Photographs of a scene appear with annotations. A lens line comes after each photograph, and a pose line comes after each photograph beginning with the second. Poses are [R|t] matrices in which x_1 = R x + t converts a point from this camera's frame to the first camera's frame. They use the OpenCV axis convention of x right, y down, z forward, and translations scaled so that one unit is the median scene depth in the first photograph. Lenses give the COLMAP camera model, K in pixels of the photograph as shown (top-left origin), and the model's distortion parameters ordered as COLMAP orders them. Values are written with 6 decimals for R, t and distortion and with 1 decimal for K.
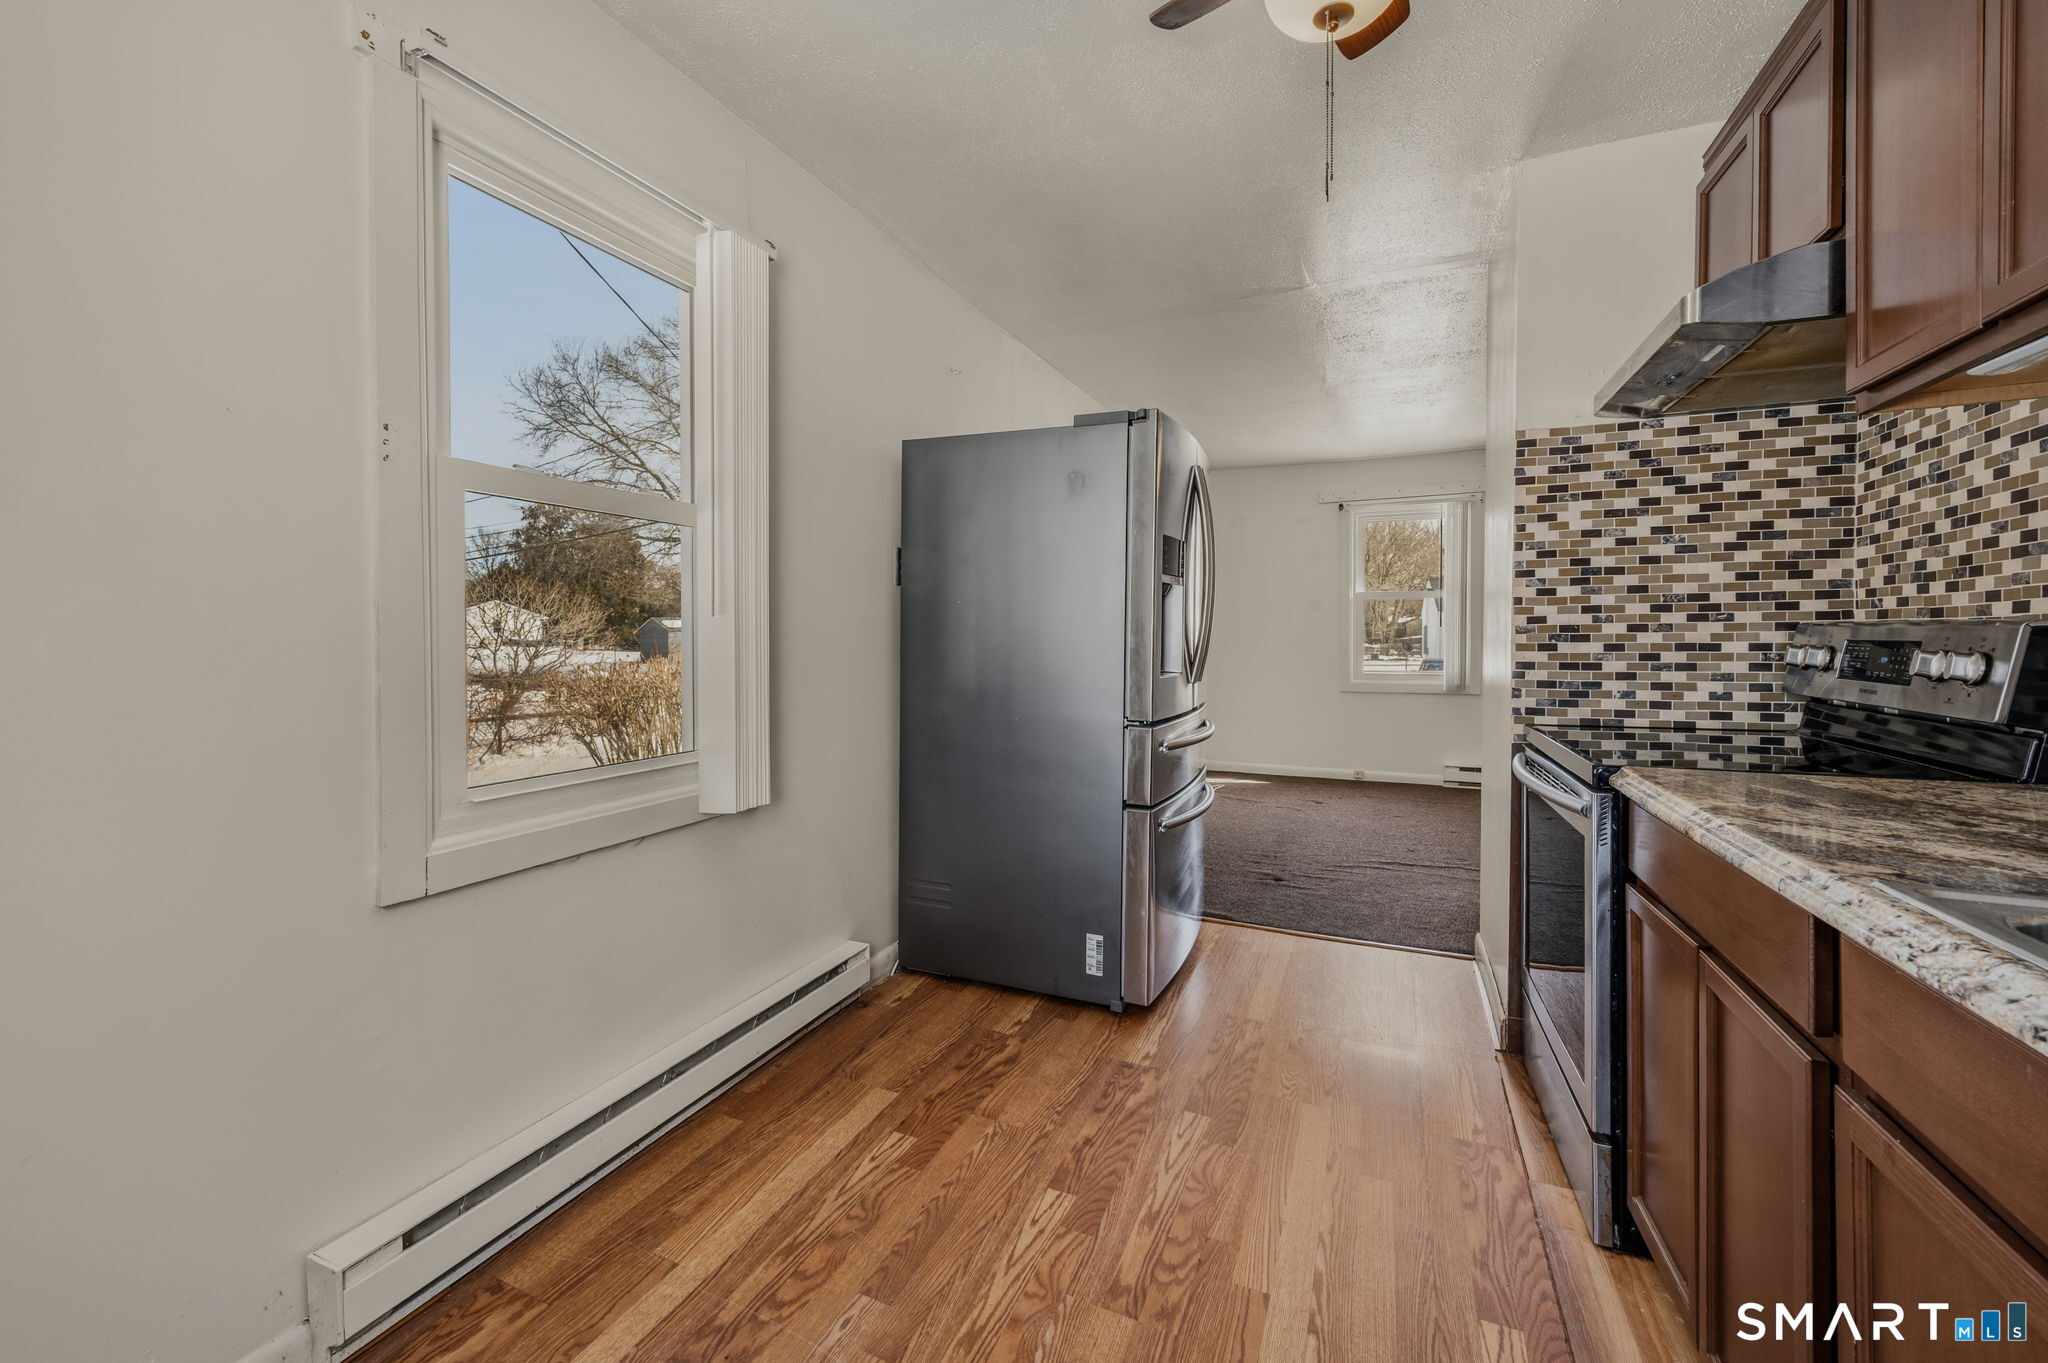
lens RADIAL K [[820.5, 0, 1027.4], [0, 820.5, 649.5], [0, 0, 1]] dist [-0.008689, -0.000169]
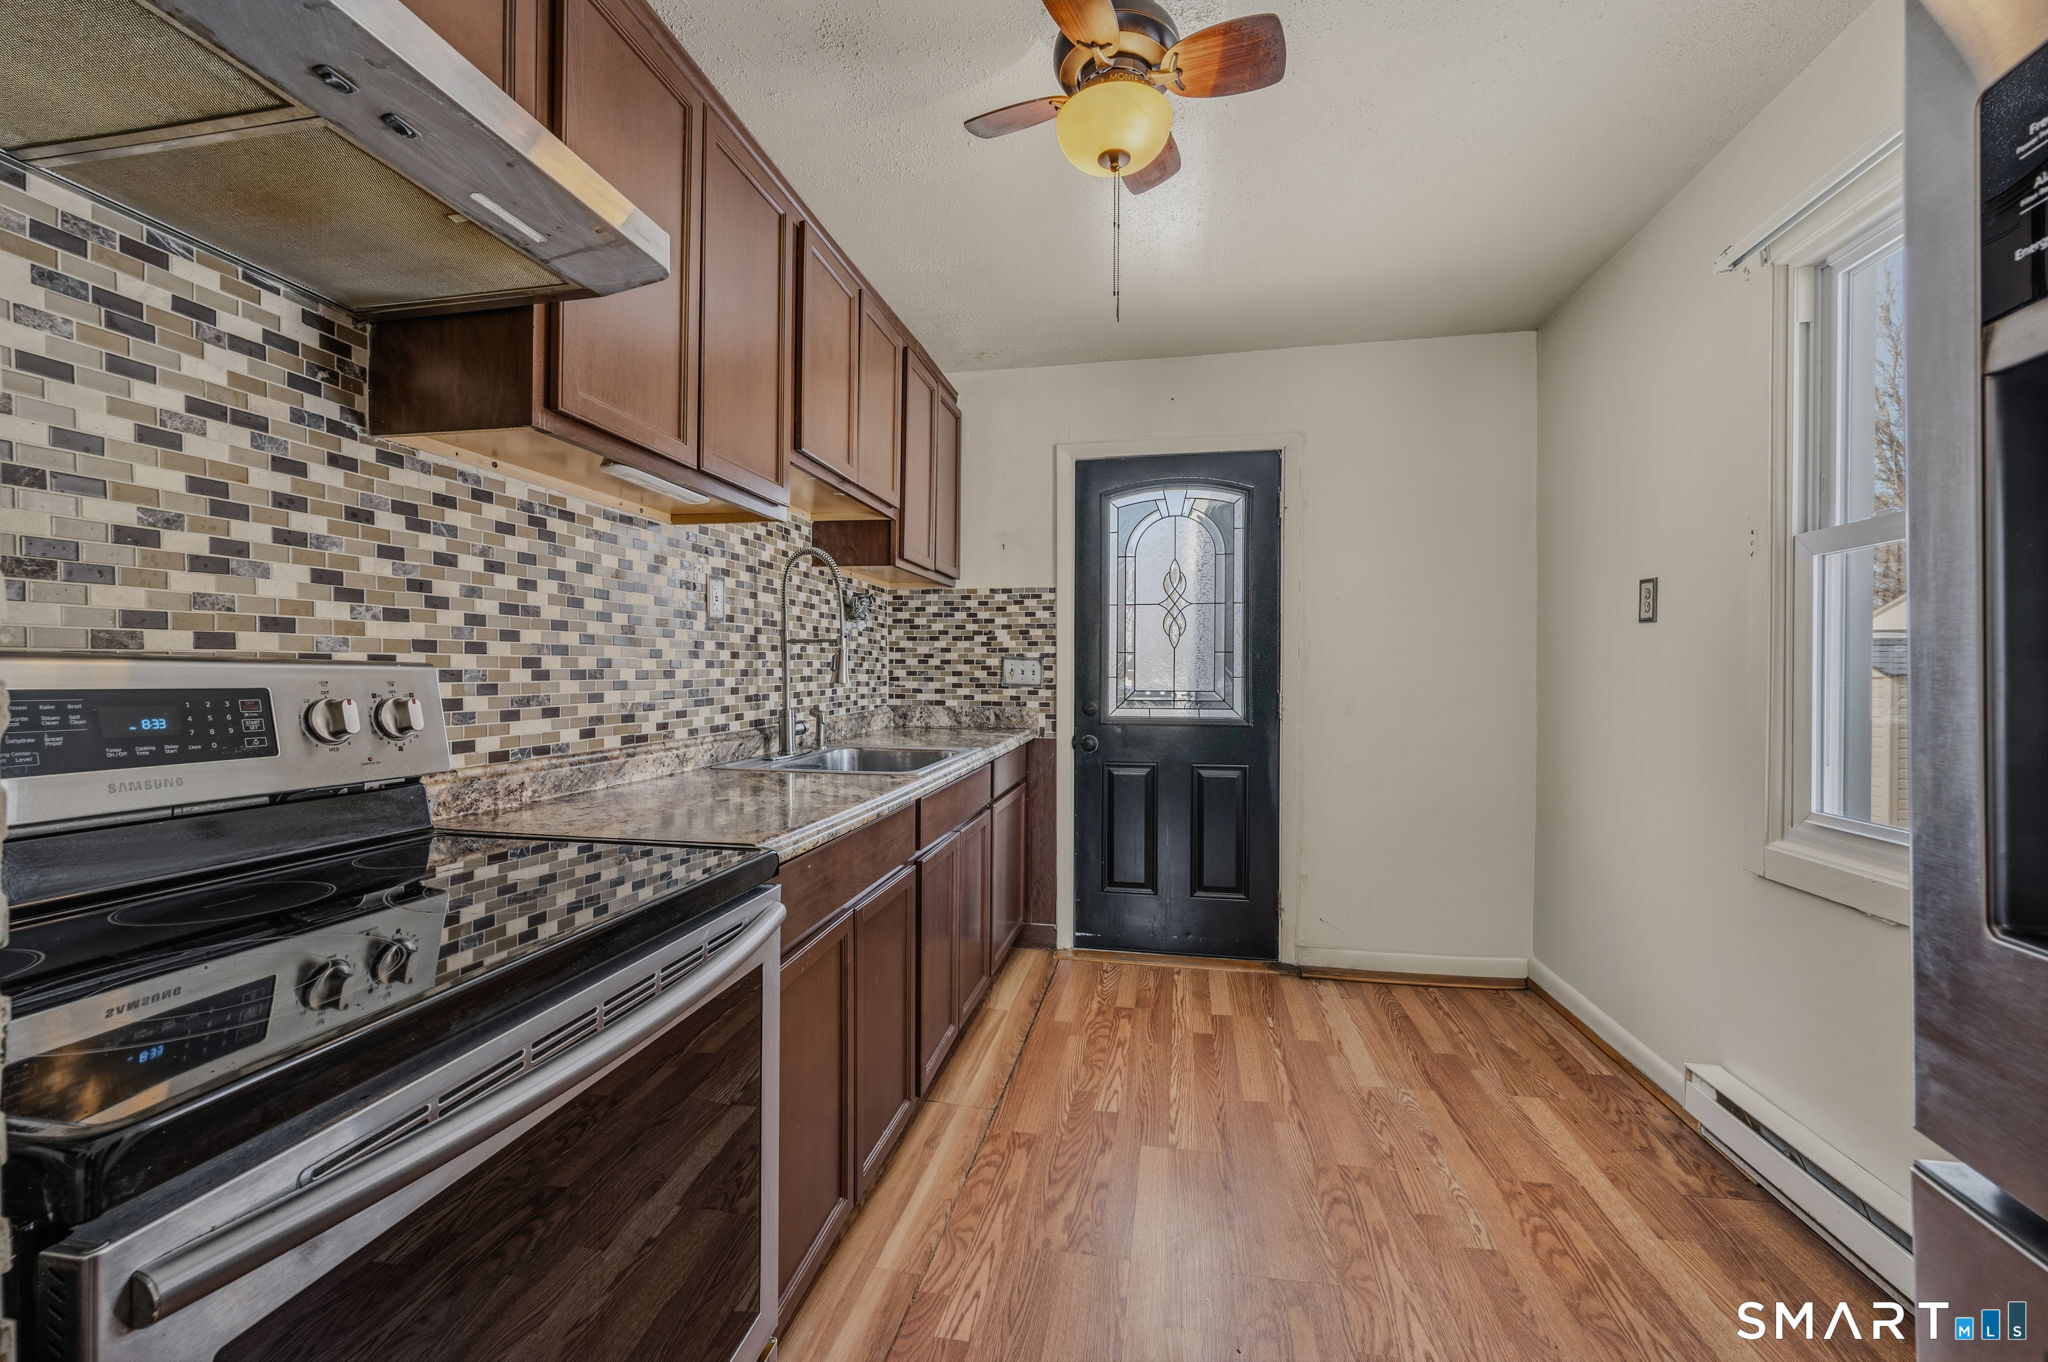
lens RADIAL K [[819.9, 0, 1024.0], [0, 819.9, 681.0], [0, 0, 1]] dist [-0.001776, 0.000057]
pose [[-0.979177, 0.000012, -0.203007, 0.659324], [-0.001436, 0.999975, 0.006984, -0.021436], [0.203002, 0.007130, -0.979152, 1.921976]]
